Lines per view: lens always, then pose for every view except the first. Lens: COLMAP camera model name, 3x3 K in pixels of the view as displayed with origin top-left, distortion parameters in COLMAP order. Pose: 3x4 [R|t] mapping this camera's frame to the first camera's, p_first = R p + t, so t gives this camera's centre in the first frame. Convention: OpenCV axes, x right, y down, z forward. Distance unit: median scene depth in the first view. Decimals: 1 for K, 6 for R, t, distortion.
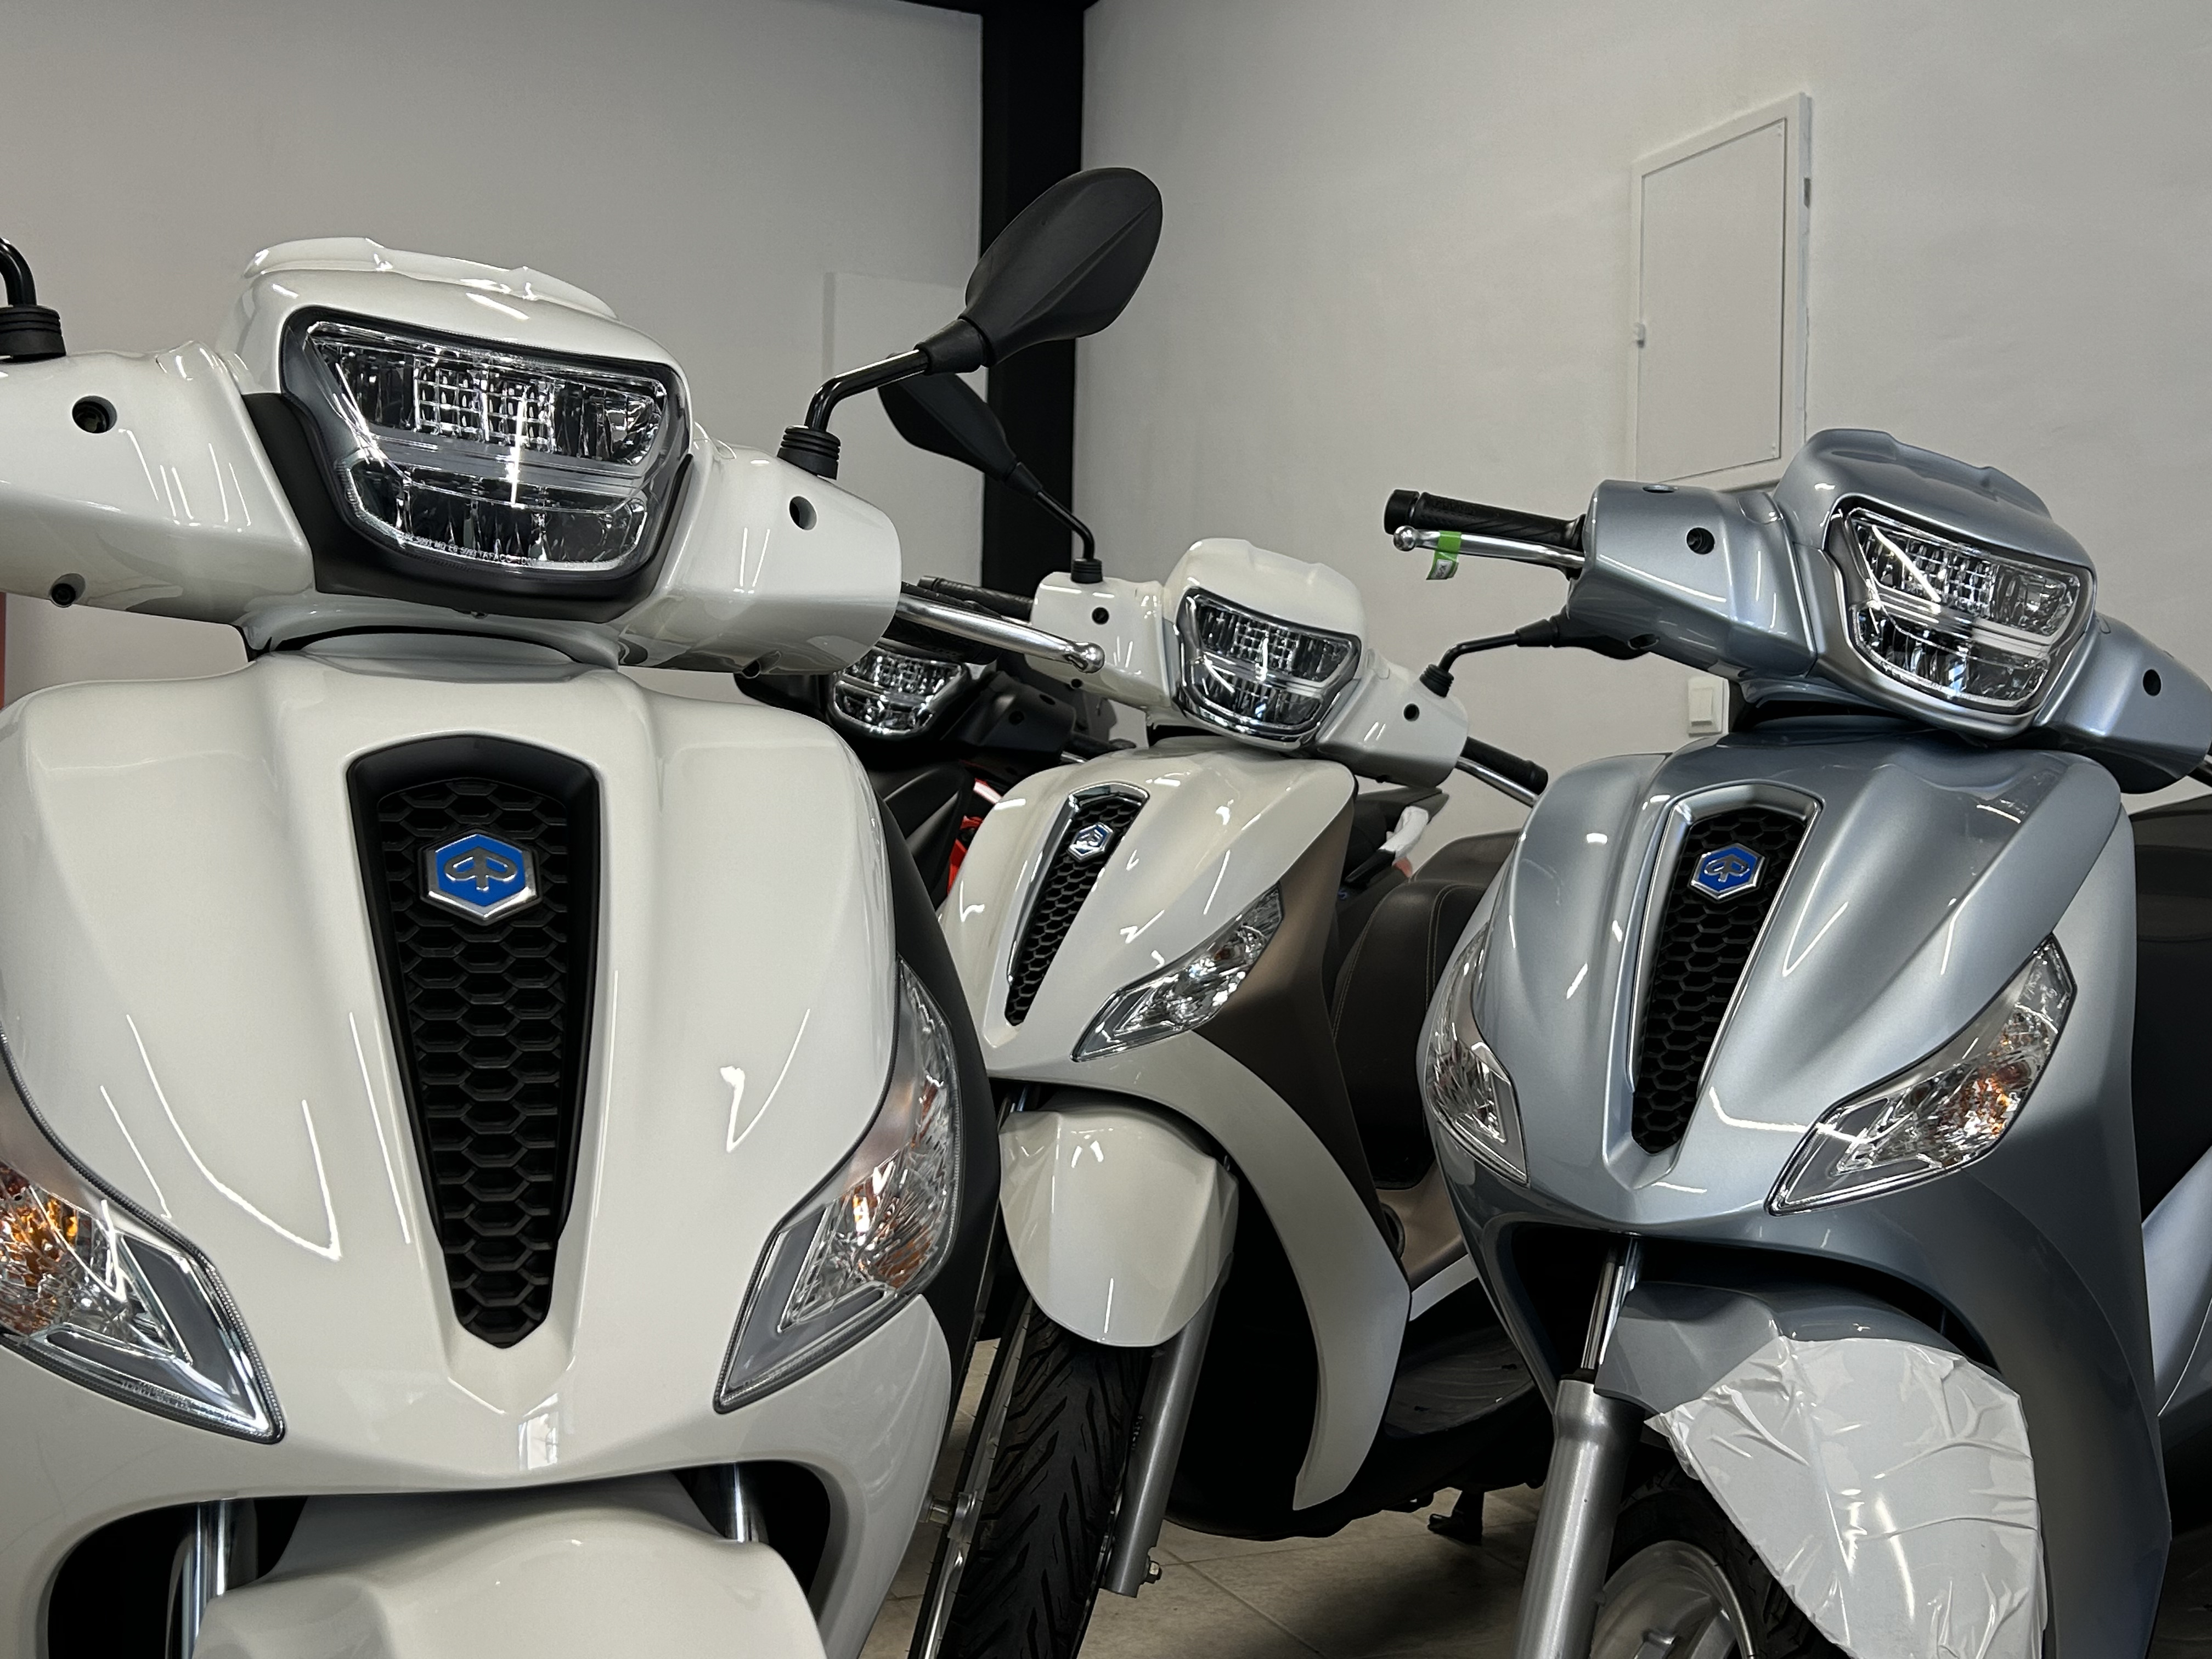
lens RADIAL K [[2456.4, 0, 1118.4], [0, 2456.4, 811.8], [0, 0, 1]] dist [0.056508, 0.000000]
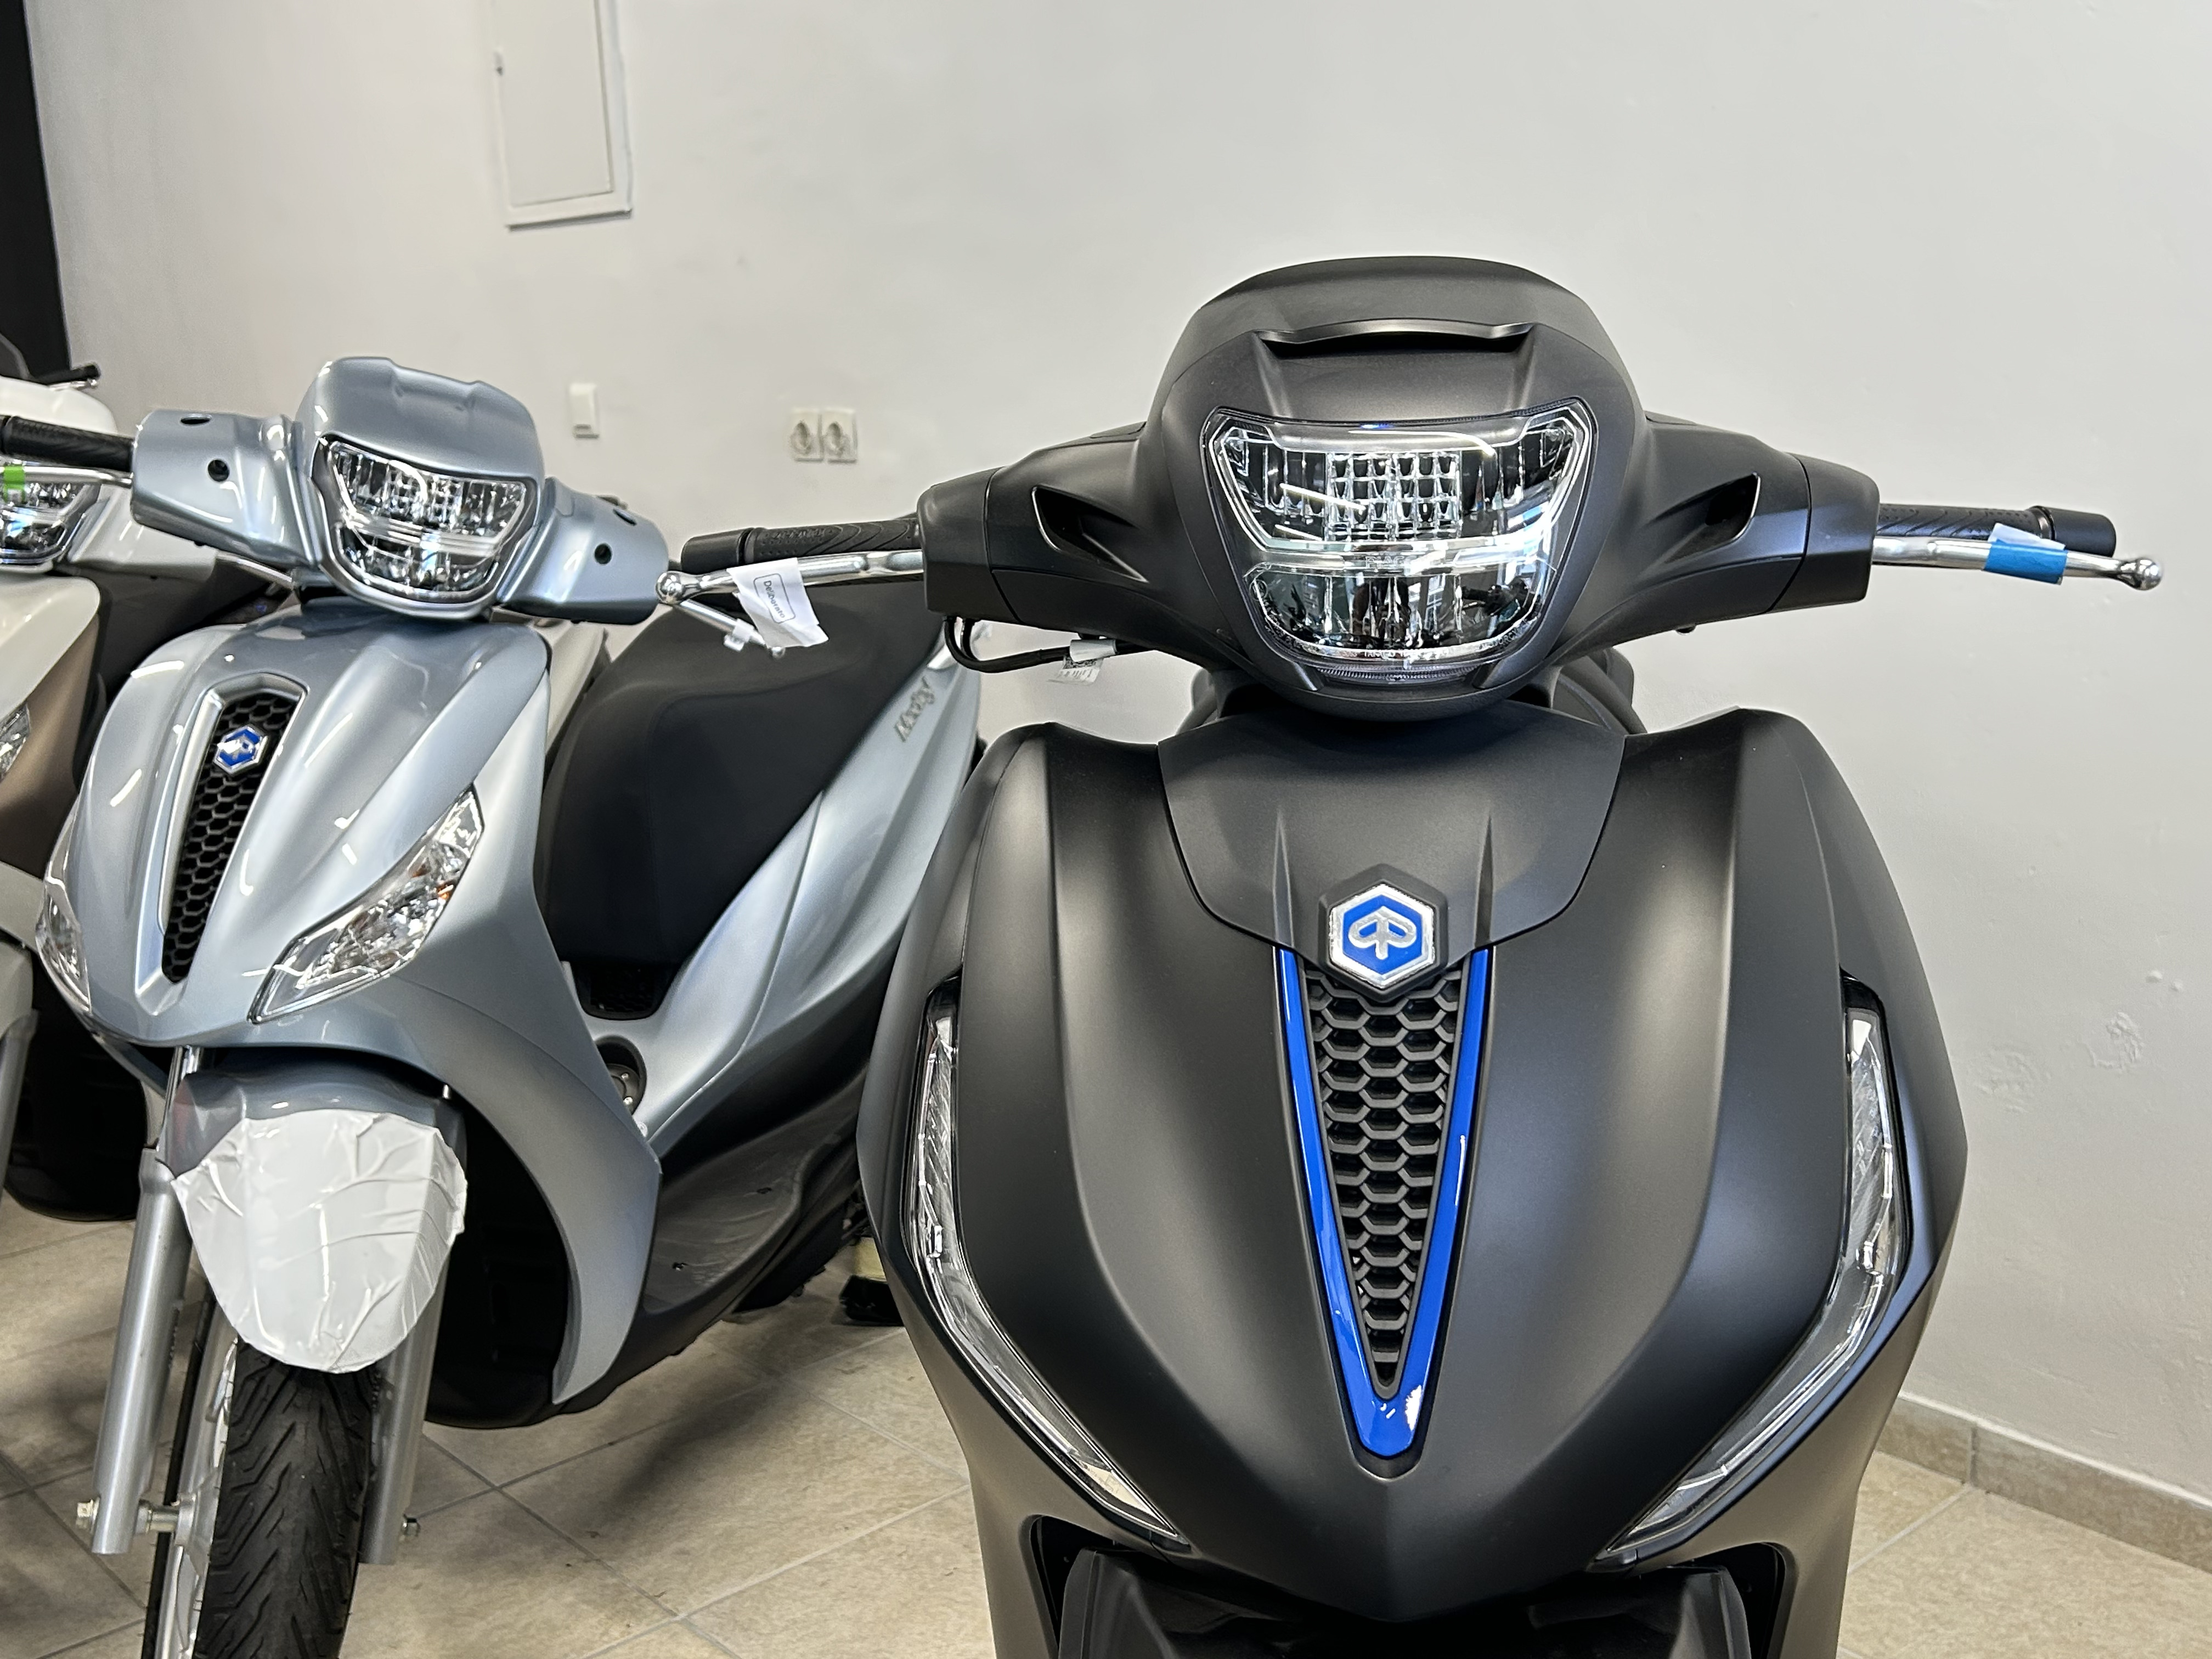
lens RADIAL K [[2380.9, 0, 1101.6], [0, 2380.9, 825.9], [0, 0, 1]] dist [0.024737, 0.000000]
pose [[0.953130, -0.111640, 0.281210, 0.309088], [0.052810, 0.976553, 0.208699, -0.166800], [-0.297916, -0.184066, 0.936678, -0.295776]]
